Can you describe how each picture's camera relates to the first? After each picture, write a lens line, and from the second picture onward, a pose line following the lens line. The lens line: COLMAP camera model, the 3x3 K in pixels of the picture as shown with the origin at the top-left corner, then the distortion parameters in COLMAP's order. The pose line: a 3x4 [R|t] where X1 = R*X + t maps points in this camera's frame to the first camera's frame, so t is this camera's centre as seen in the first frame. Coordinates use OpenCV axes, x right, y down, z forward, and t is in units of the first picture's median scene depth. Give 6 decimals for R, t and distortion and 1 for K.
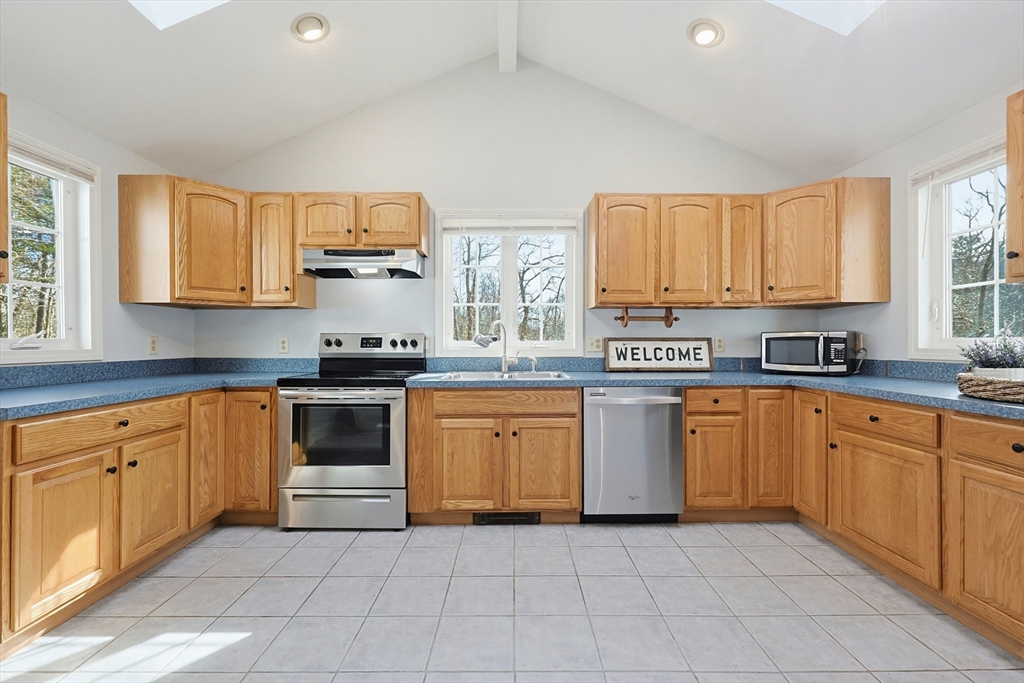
lens RADIAL K [[437.8, 0, 504.8], [0, 437.8, 344.1], [0, 0, 1]] dist [-0.003531, 0.000437]
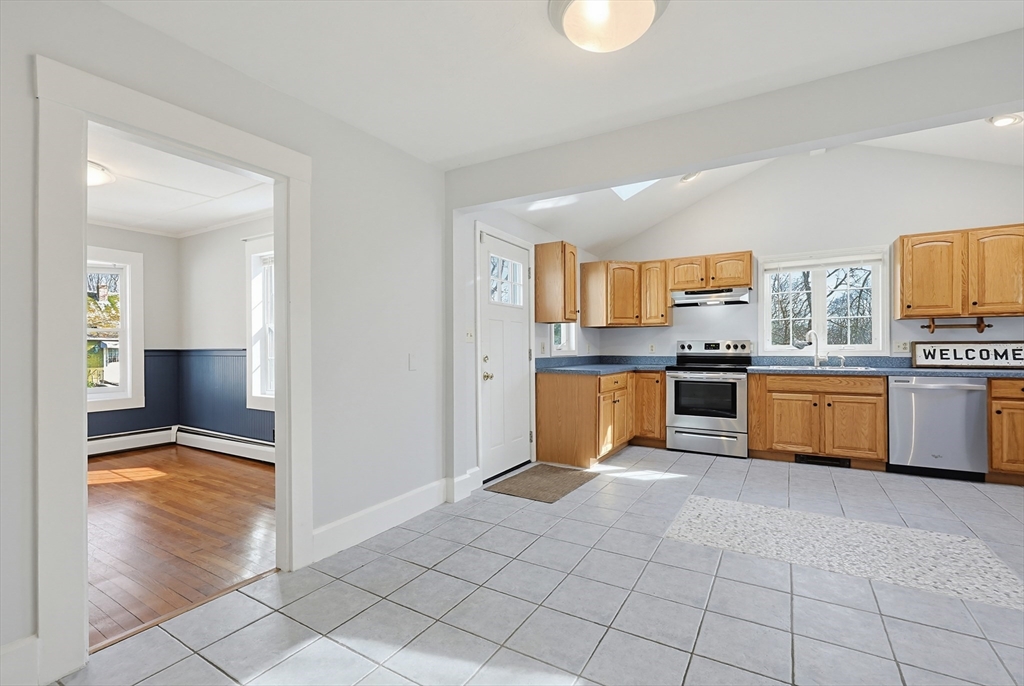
lens RADIAL K [[437.8, 0, 492.4], [0, 437.8, 348.5], [0, 0, 1]] dist [-0.003531, 0.000437]
pose [[0.838003, -0.003405, -0.545654, -0.127329], [0.000854, 0.999987, -0.004929, 0.012952], [0.545664, 0.003665, 0.837996, -0.905076]]
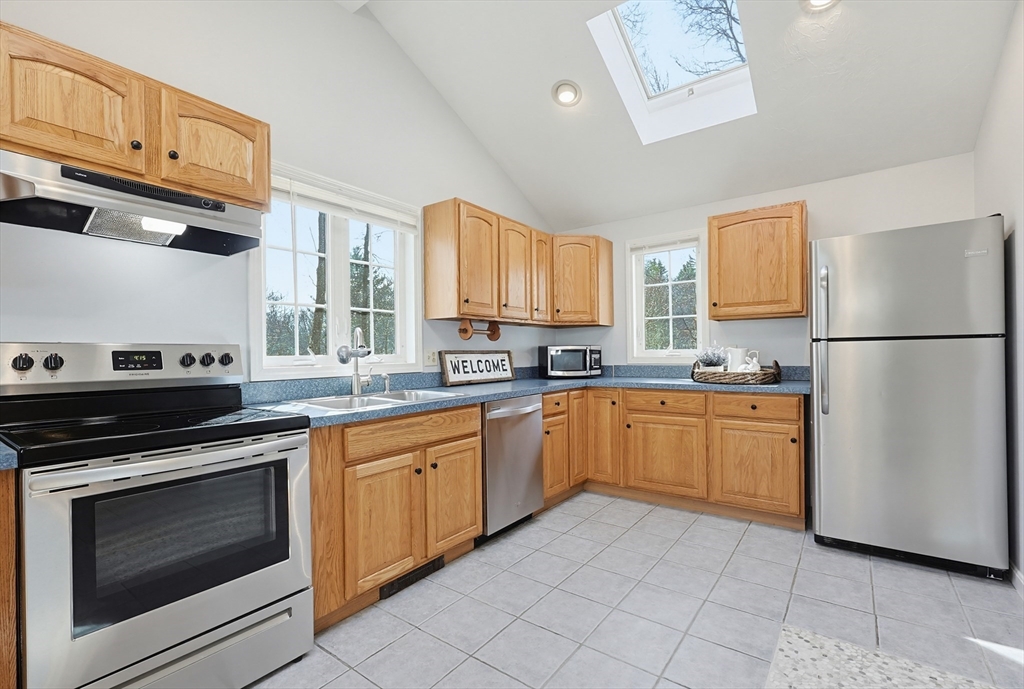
lens RADIAL K [[464.2, 0, 504.0], [0, 464.2, 353.1], [0, 0, 1]] dist [-0.002123, -0.000001]
pose [[0.592629, -0.005992, 0.805454, -0.590327], [0.015379, 0.999874, -0.003877, -0.003860], [-0.805329, 0.014685, 0.592646, 0.357320]]
